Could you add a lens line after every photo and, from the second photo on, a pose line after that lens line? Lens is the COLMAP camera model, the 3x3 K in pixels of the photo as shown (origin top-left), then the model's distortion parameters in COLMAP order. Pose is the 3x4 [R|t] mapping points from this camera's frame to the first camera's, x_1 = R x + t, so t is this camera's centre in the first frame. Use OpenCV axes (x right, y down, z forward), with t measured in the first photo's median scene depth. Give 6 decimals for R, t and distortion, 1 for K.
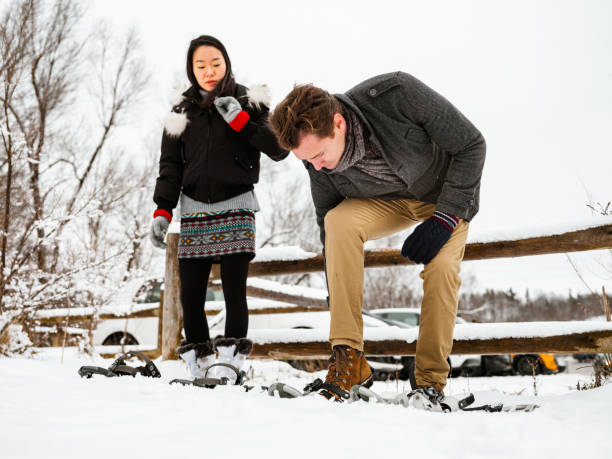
lens RADIAL K [[651.1, 0, 314.8], [0, 651.1, 233.1], [0, 0, 1]] dist [0.042441, 0.000000]
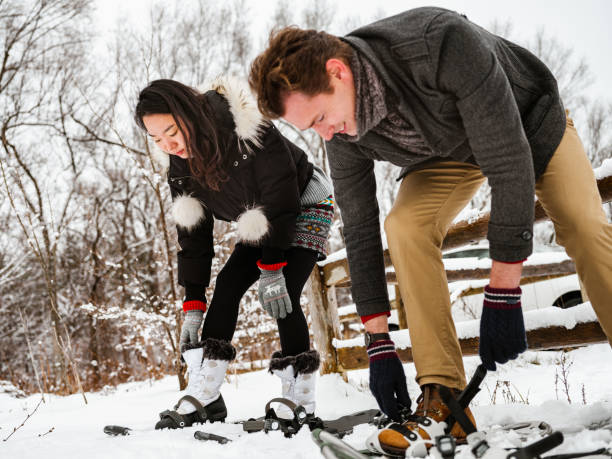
lens RADIAL K [[651.1, 0, 310.0], [0, 651.1, 231.6], [0, 0, 1]] dist [0.042441, 0.000000]
pose [[0.853751, -0.206390, -0.478029, 0.213541], [0.225457, 0.974089, -0.017903, 0.013917], [0.469338, -0.092490, 0.878161, 0.214704]]
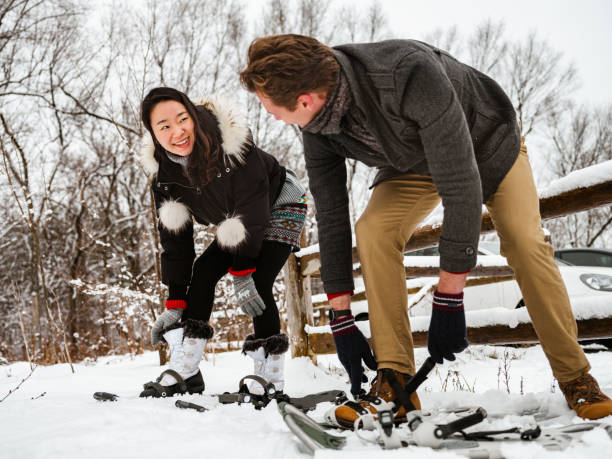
lens RADIAL K [[651.1, 0, 311.6], [0, 651.1, 234.2], [0, 0, 1]] dist [0.042441, 0.000000]
pose [[0.876762, -0.143046, -0.459159, 0.251120], [0.168405, 0.985611, 0.014512, 0.003613], [0.450476, -0.090048, 0.888236, 0.161868]]
